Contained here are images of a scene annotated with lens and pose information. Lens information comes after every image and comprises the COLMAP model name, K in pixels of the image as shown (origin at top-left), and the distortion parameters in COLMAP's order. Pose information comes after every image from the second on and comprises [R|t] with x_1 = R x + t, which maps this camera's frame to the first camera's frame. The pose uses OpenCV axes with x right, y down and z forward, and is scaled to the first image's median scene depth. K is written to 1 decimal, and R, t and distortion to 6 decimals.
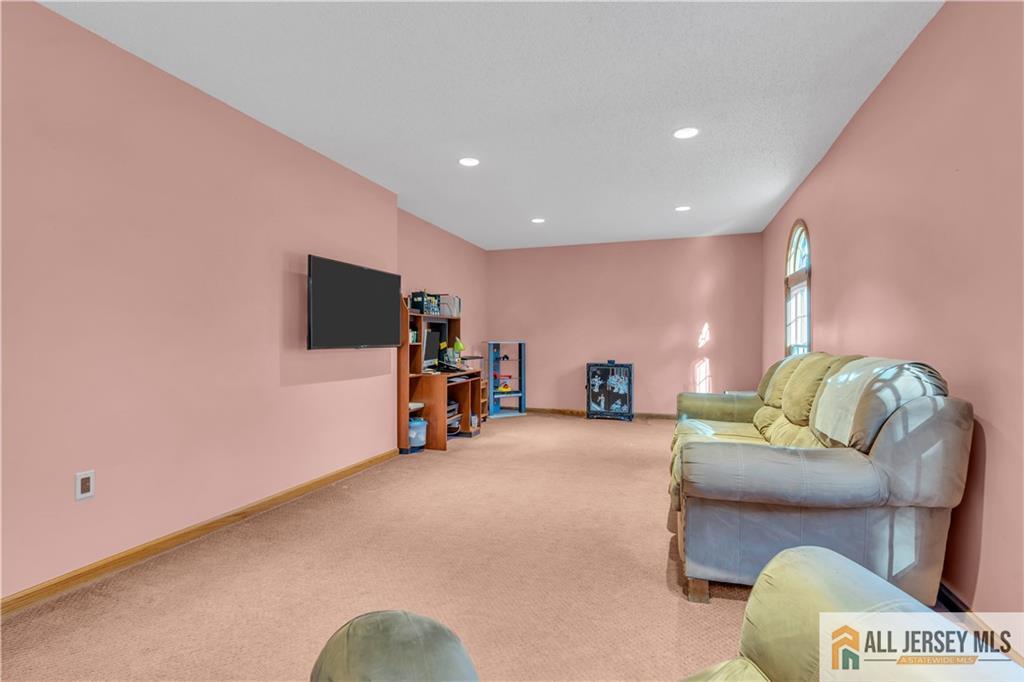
lens RADIAL K [[474.1, 0, 516.3], [0, 474.1, 334.5], [0, 0, 1]] dist [-0.009612, 0.002205]
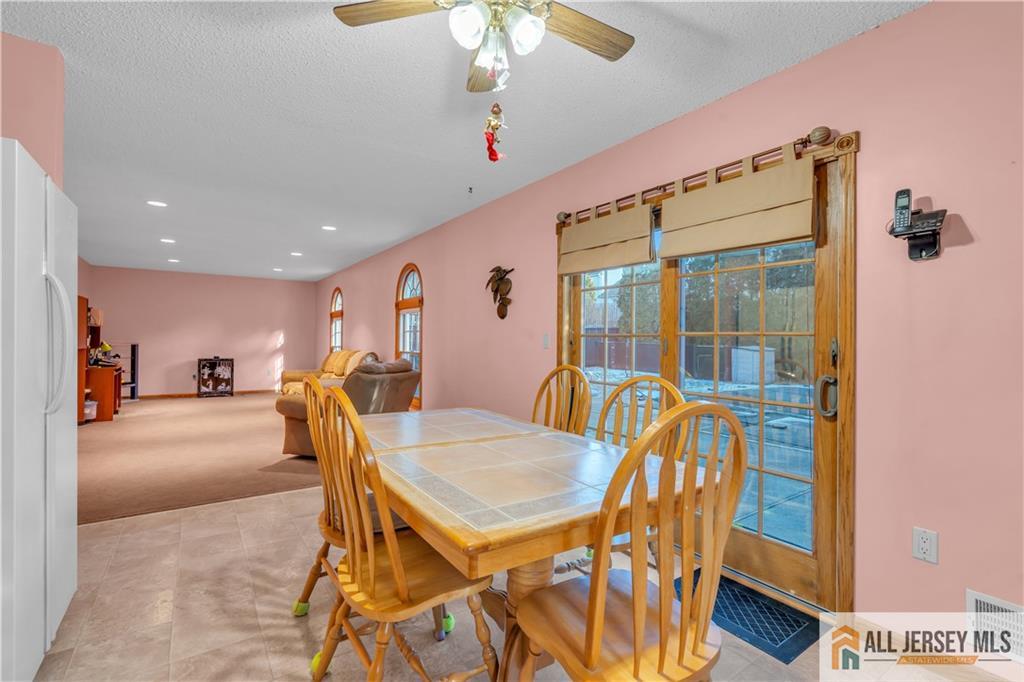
lens RADIAL K [[457.6, 0, 505.6], [0, 457.6, 333.1], [0, 0, 1]] dist [-0.008134, 0.001804]
pose [[0.603294, 0.018276, 0.797309, -0.403503], [-0.018553, 0.999788, -0.008879, -0.022585], [-0.797303, -0.009436, 0.603505, -0.584199]]
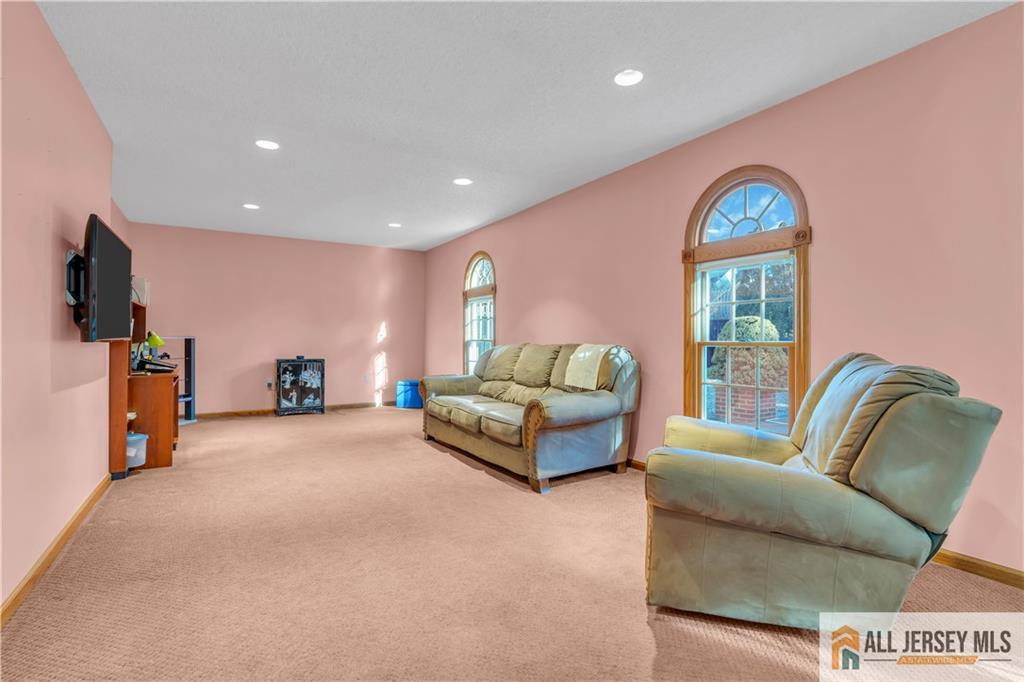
lens RADIAL K [[474.1, 0, 502.5], [0, 474.1, 336.0], [0, 0, 1]] dist [-0.009612, 0.002205]
pose [[0.644011, 0.008647, 0.764968, -0.310274], [-0.011169, 0.999936, -0.001900, 0.008920], [-0.764935, -0.007320, 0.644066, 0.018882]]
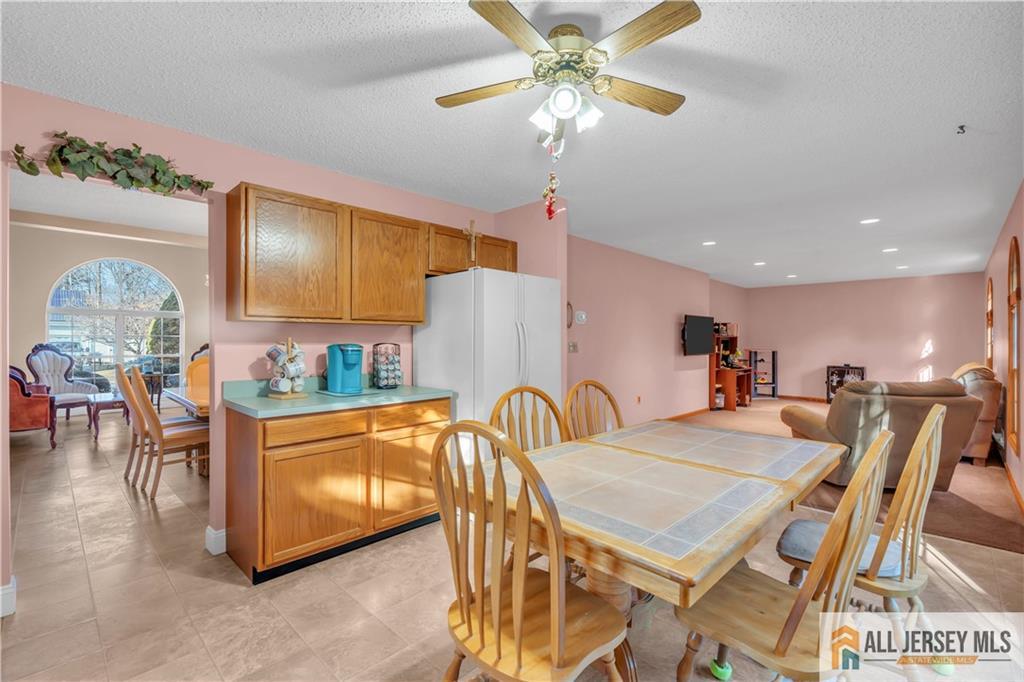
lens RADIAL K [[457.6, 0, 515.8], [0, 457.6, 336.6], [0, 0, 1]] dist [-0.008134, 0.001804]
pose [[0.905935, 0.002628, -0.423409, -0.130448], [-0.000378, 0.999985, 0.005399, -0.037831], [0.423417, -0.004731, 0.905922, -0.708425]]
